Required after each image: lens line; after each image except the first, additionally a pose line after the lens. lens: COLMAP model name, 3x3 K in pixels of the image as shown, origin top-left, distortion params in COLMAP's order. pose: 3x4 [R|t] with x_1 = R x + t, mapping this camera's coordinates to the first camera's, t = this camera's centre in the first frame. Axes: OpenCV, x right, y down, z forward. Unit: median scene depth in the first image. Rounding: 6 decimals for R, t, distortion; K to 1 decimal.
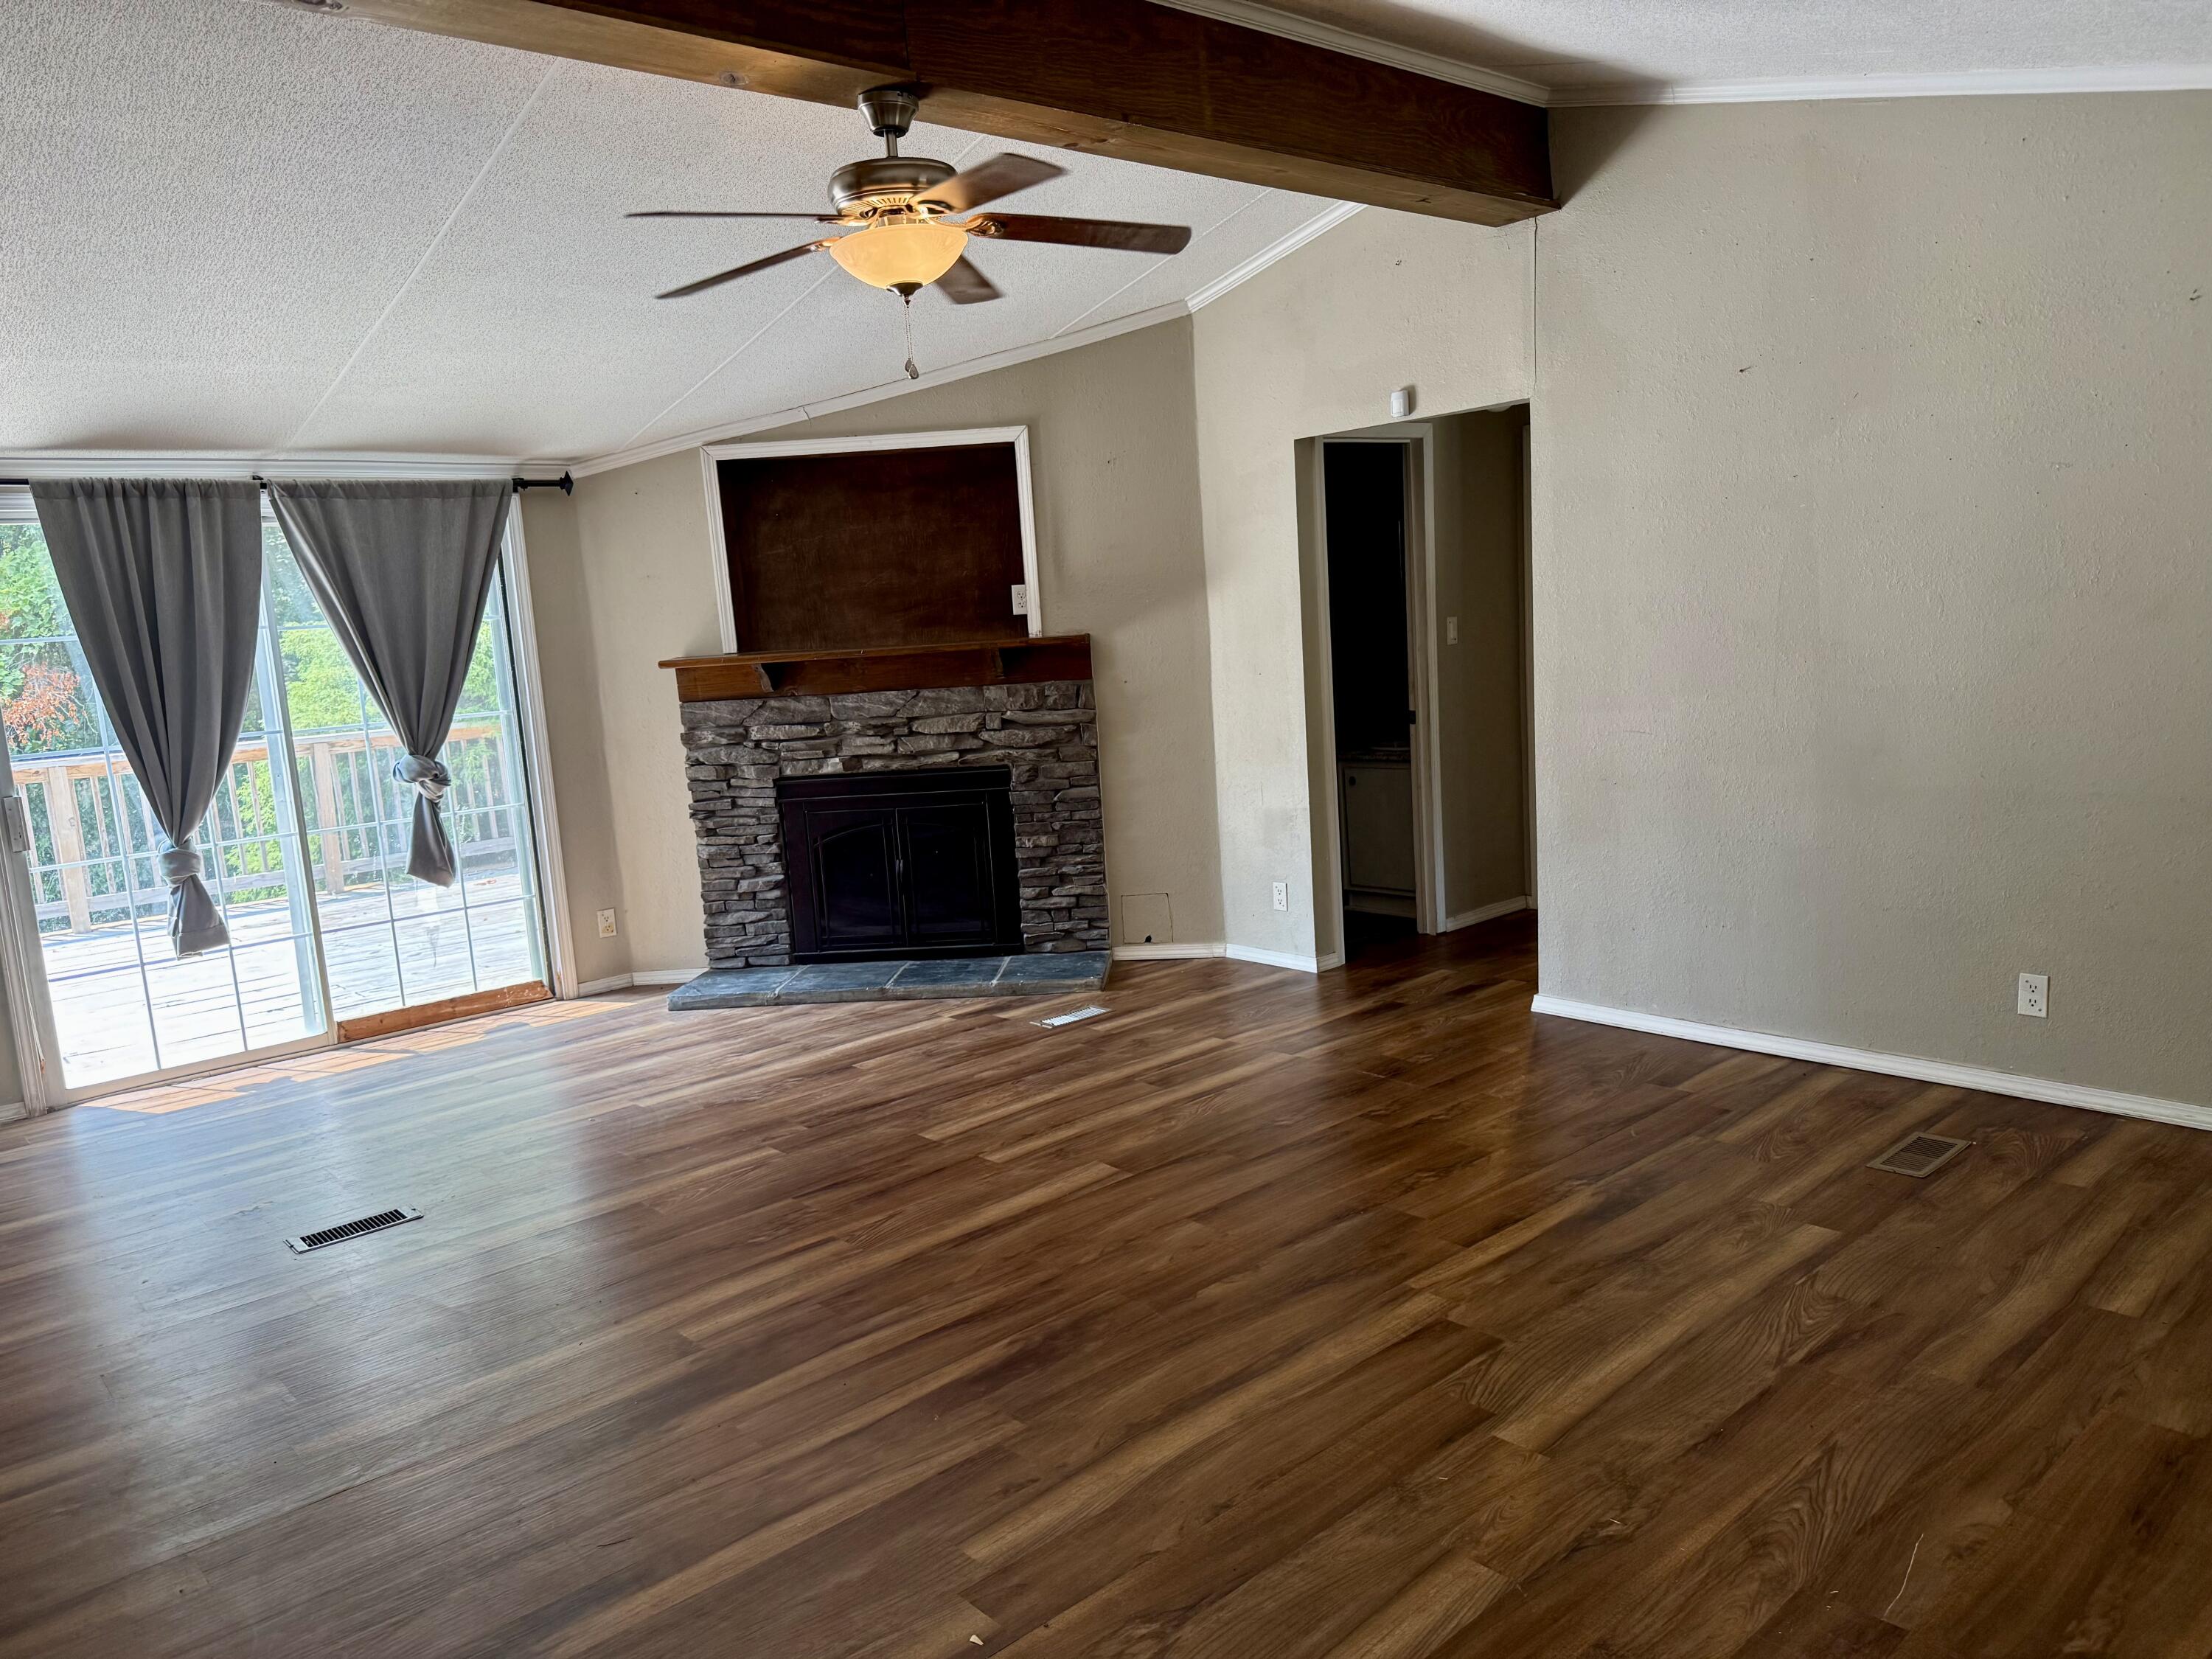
lens RADIAL K [[1548.2, 0, 1103.8], [0, 1548.2, 843.1], [0, 0, 1]] dist [0.074287, -0.103299]
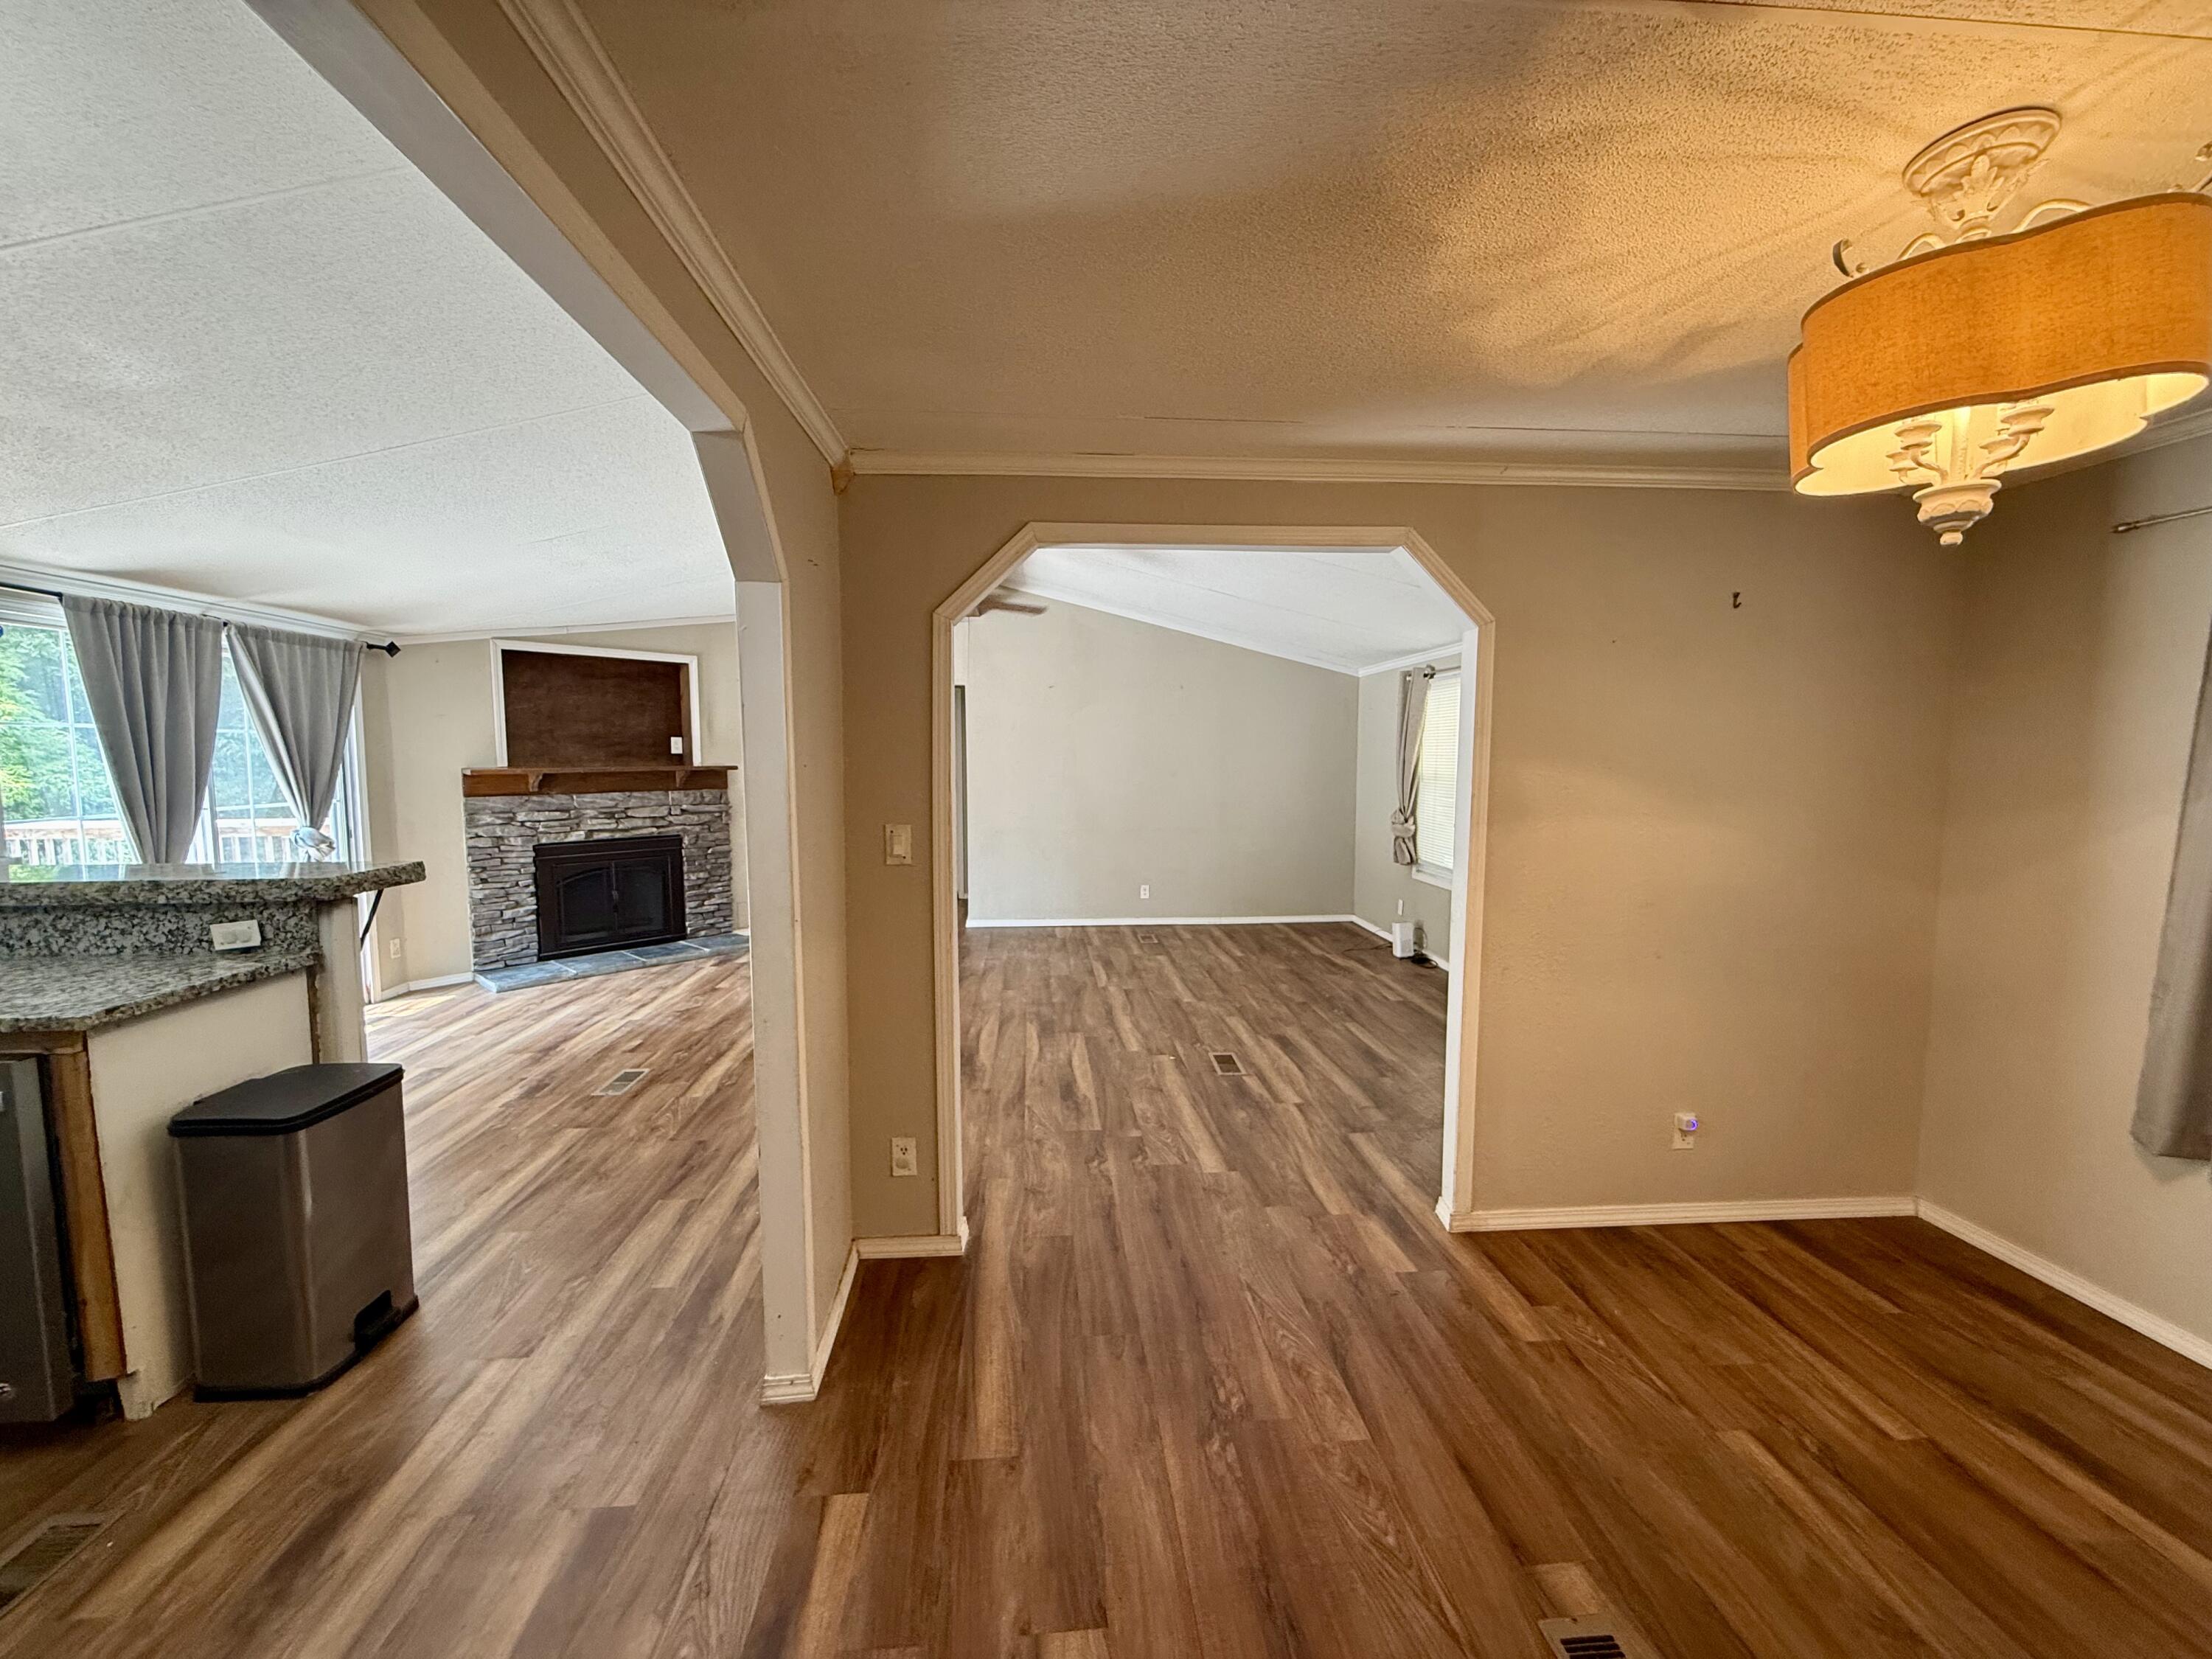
lens RADIAL K [[883.8, 0, 1100.2], [0, 883.8, 824.7], [0, 0, 1]] dist [-0.001601, 0.000772]
pose [[0.607871, -0.000931, 0.794035, -0.655788], [0.081838, 0.994747, -0.061484, 0.047091], [-0.789807, 0.102357, 0.604754, -0.023683]]
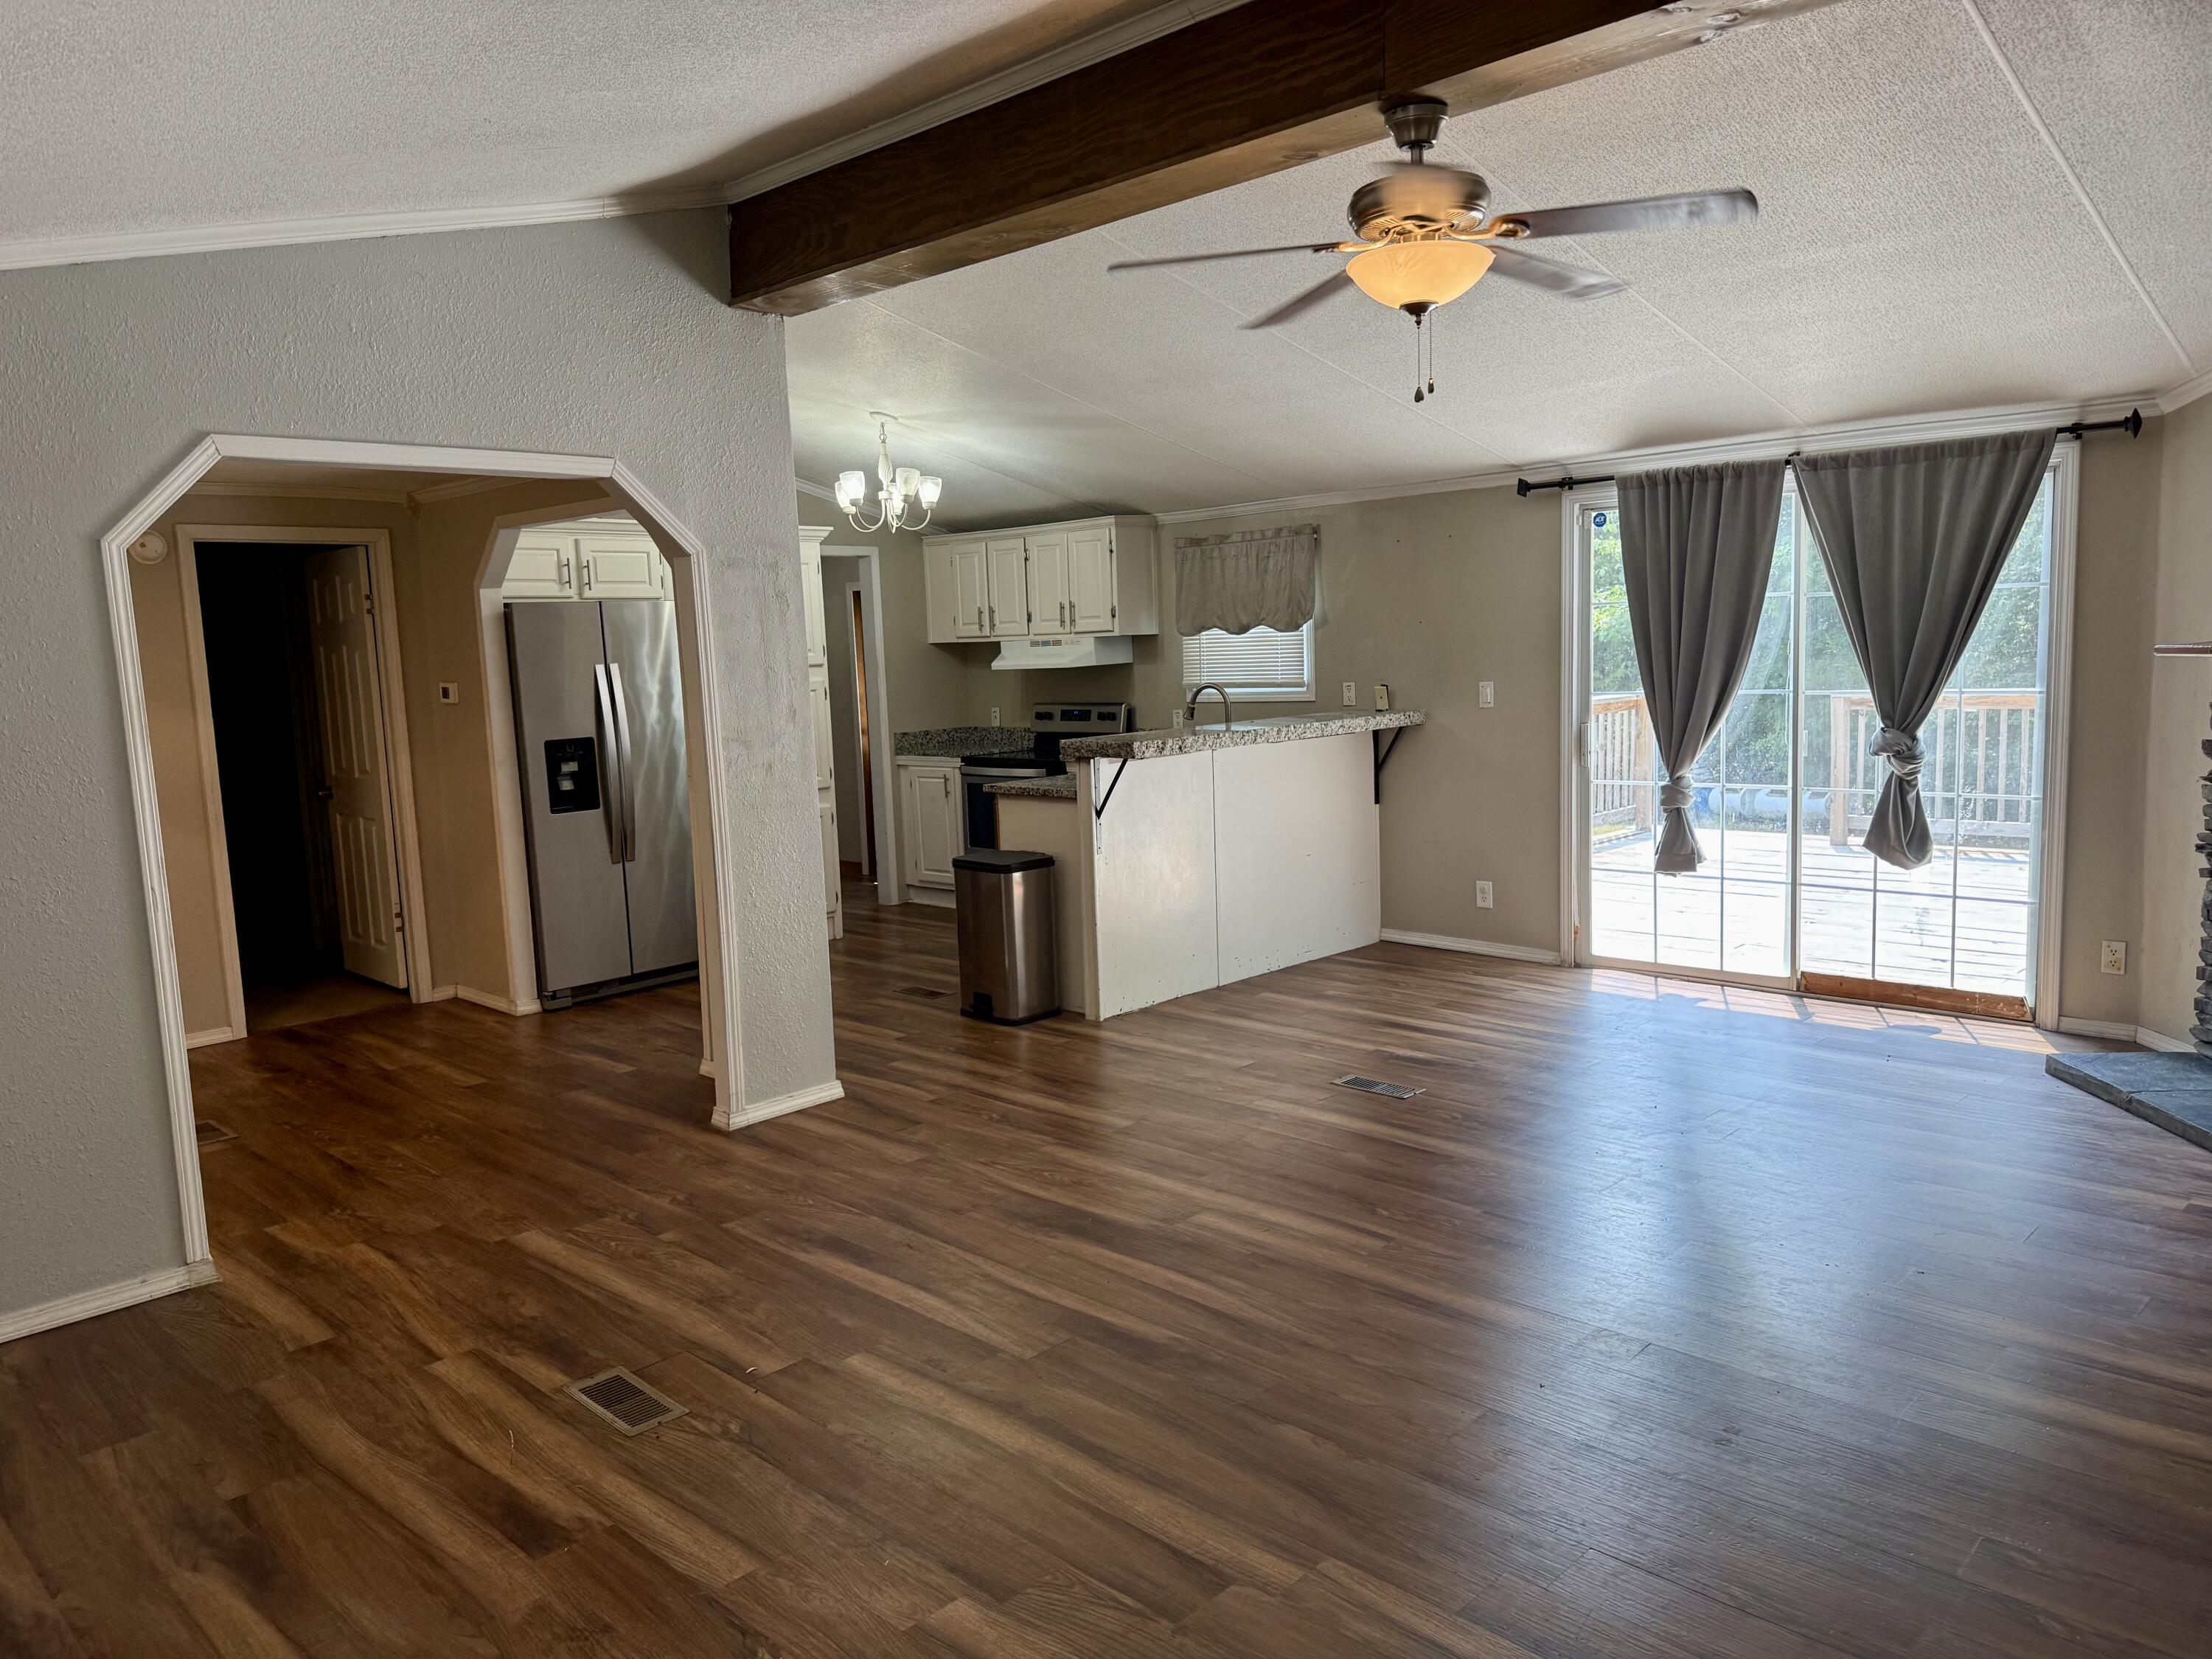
lens RADIAL K [[1548.2, 0, 1109.3], [0, 1548.2, 839.2], [0, 0, 1]] dist [0.074287, -0.103299]
pose [[0.064745, 0.189418, -0.979760, 0.512807], [-0.113837, 0.976812, 0.181325, -0.113986], [0.991387, 0.099793, 0.084806, 0.458649]]
